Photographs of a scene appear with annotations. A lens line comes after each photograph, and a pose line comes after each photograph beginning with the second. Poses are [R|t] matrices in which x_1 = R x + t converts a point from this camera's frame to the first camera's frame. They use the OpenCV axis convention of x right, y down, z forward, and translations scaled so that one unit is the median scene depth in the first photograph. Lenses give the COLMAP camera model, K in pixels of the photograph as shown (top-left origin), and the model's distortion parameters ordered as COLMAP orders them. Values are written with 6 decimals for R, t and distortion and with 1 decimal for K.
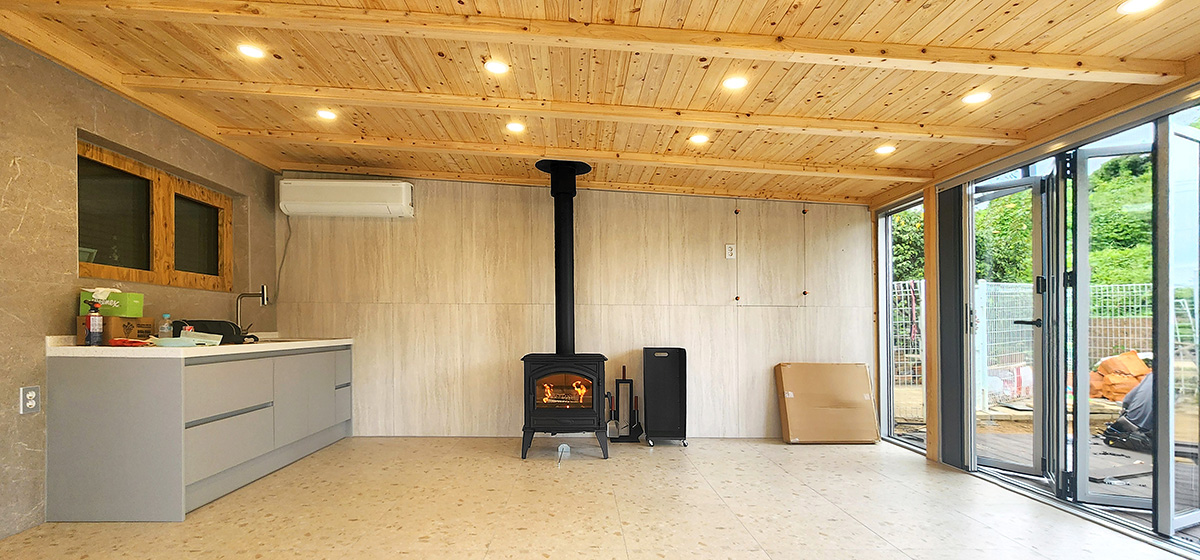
lens RADIAL K [[563.5, 0, 473.0], [0, 563.5, 345.0], [0, 0, 1]] dist [-0.001466, 0.000091]
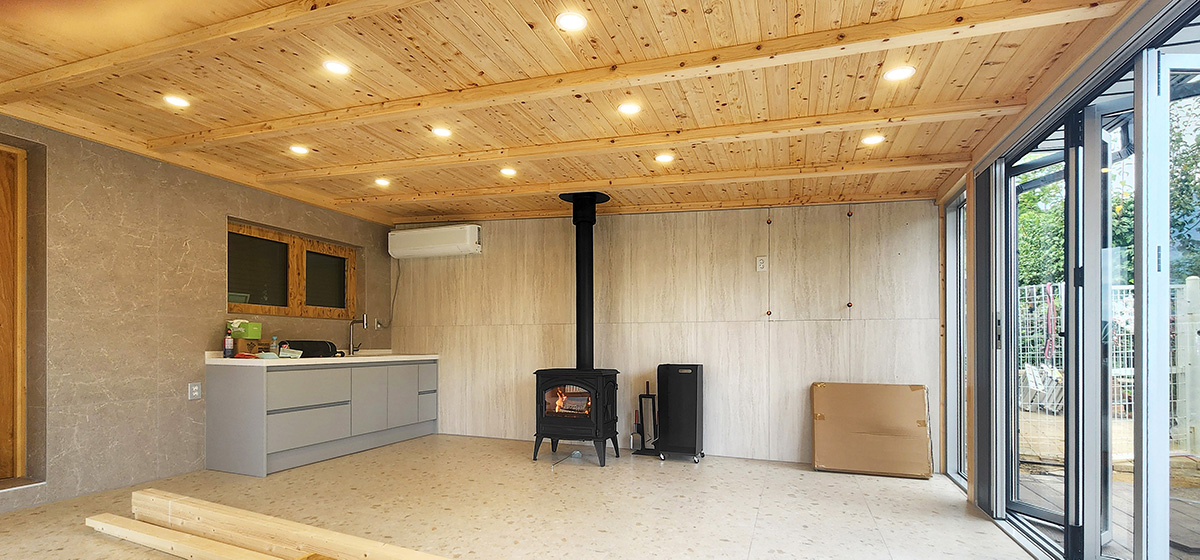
lens RADIAL K [[525.8, 0, 503.2], [0, 525.8, 365.5], [0, 0, 1]] dist [-0.000888, 0.000019]
pose [[0.908275, 0.011152, -0.418226, 0.455560], [-0.010651, 0.999937, 0.003533, 0.007242], [0.418239, 0.001246, 0.908336, 0.011448]]
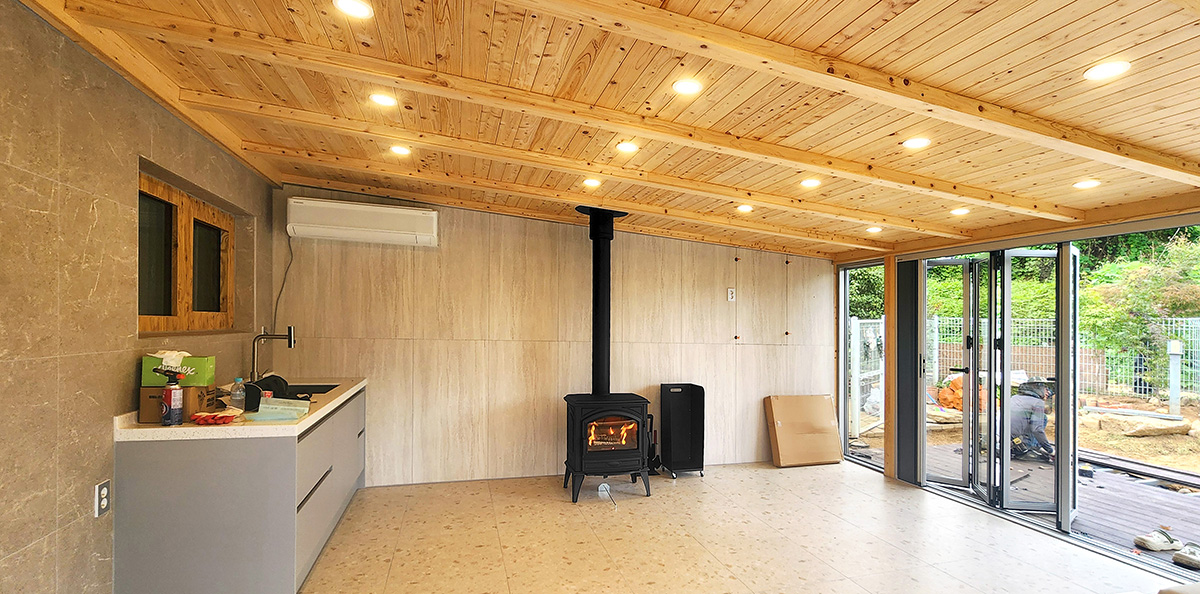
lens RADIAL K [[647.5, 0, 503.8], [0, 647.5, 328.2], [0, 0, 1]] dist [-0.004629, -0.000508]
pose [[0.942523, 0.001365, 0.334138, -0.402776], [-0.003512, 0.999977, 0.005821, -0.111965], [-0.334122, -0.006660, 0.942506, -0.045616]]
